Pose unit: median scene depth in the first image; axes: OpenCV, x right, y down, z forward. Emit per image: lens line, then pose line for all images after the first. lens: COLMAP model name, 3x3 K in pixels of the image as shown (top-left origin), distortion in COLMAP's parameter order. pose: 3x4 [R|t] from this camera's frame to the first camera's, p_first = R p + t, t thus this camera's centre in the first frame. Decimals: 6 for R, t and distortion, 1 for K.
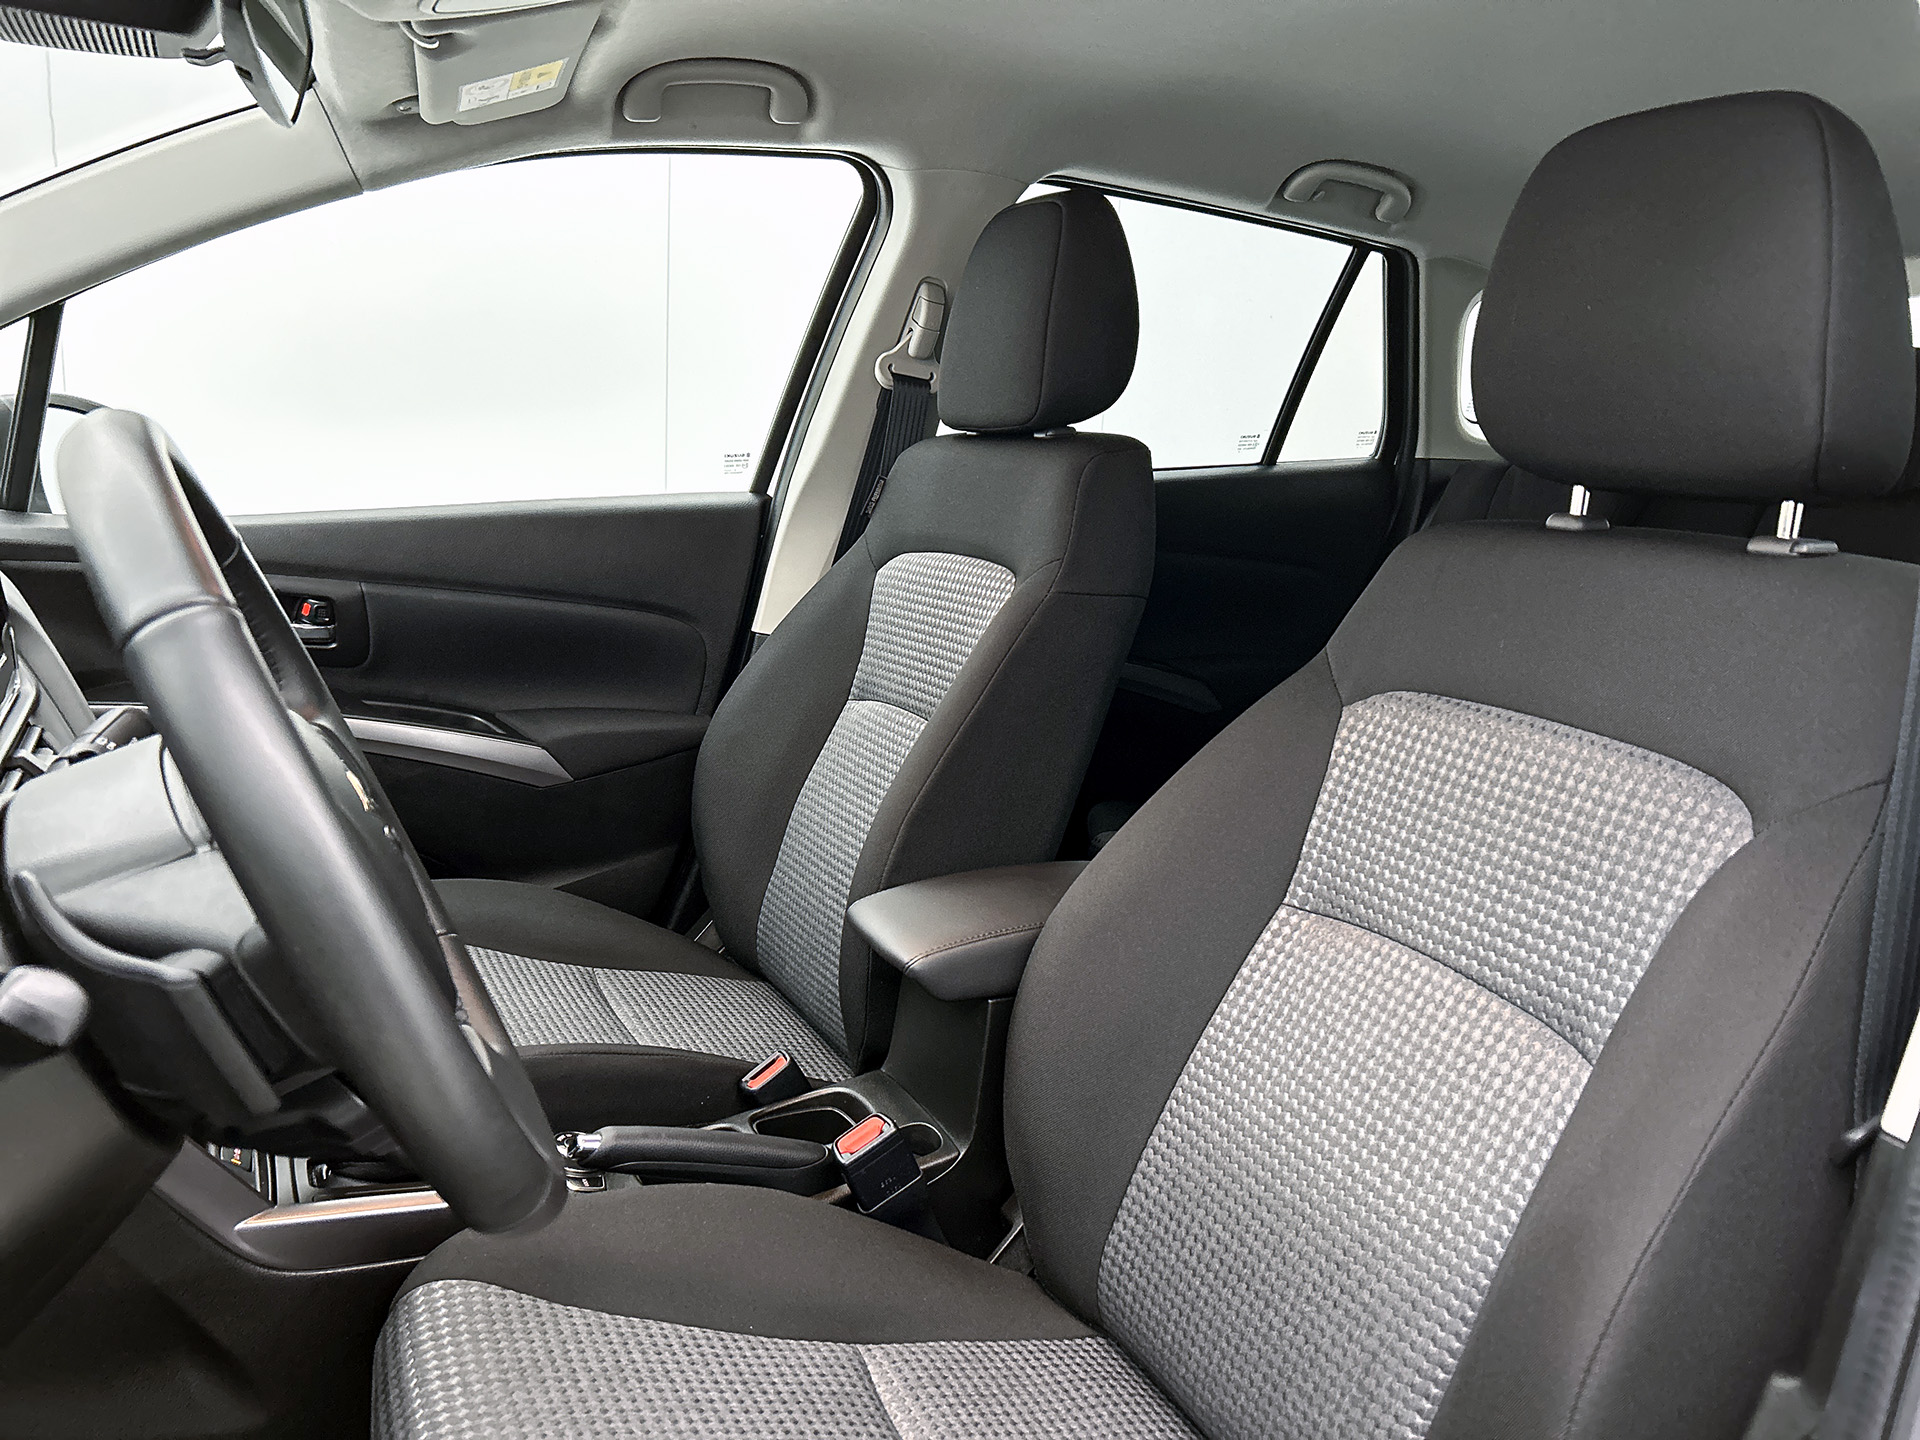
lens RADIAL K [[1499.0, 0, 944.4], [0, 1499.0, 727.1], [0, 0, 1]] dist [0.061638, -0.073538]
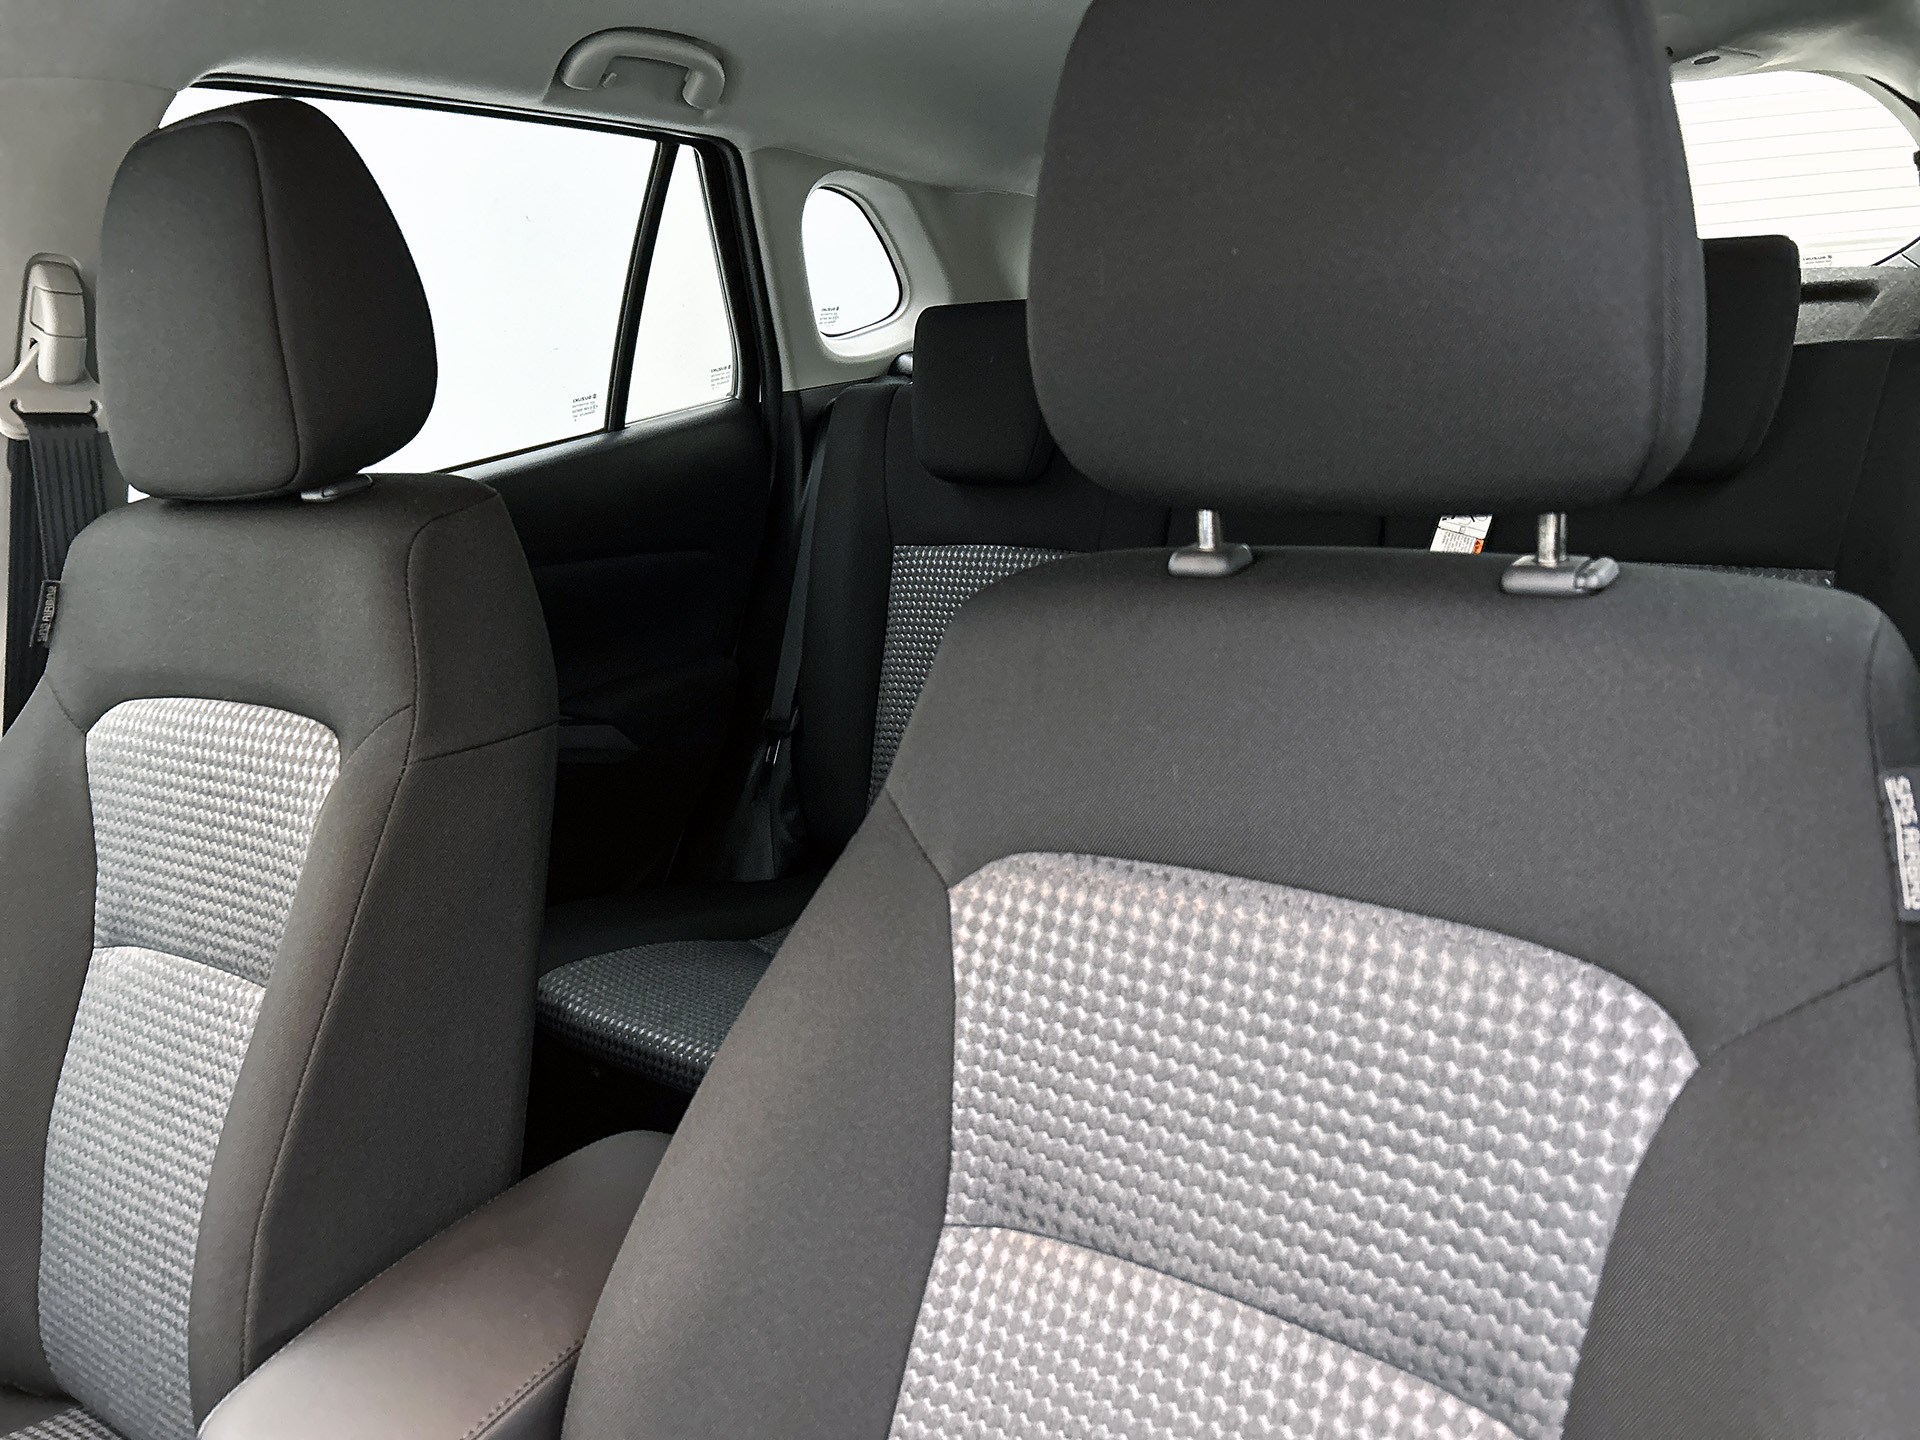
lens RADIAL K [[1499.0, 0, 979.8], [0, 1499.0, 720.5], [0, 0, 1]] dist [0.061638, -0.073538]
pose [[0.870525, -0.252110, 0.422642, 0.013941], [0.220560, 0.967601, 0.122891, -0.108340], [-0.439931, -0.013762, 0.897926, 0.275488]]
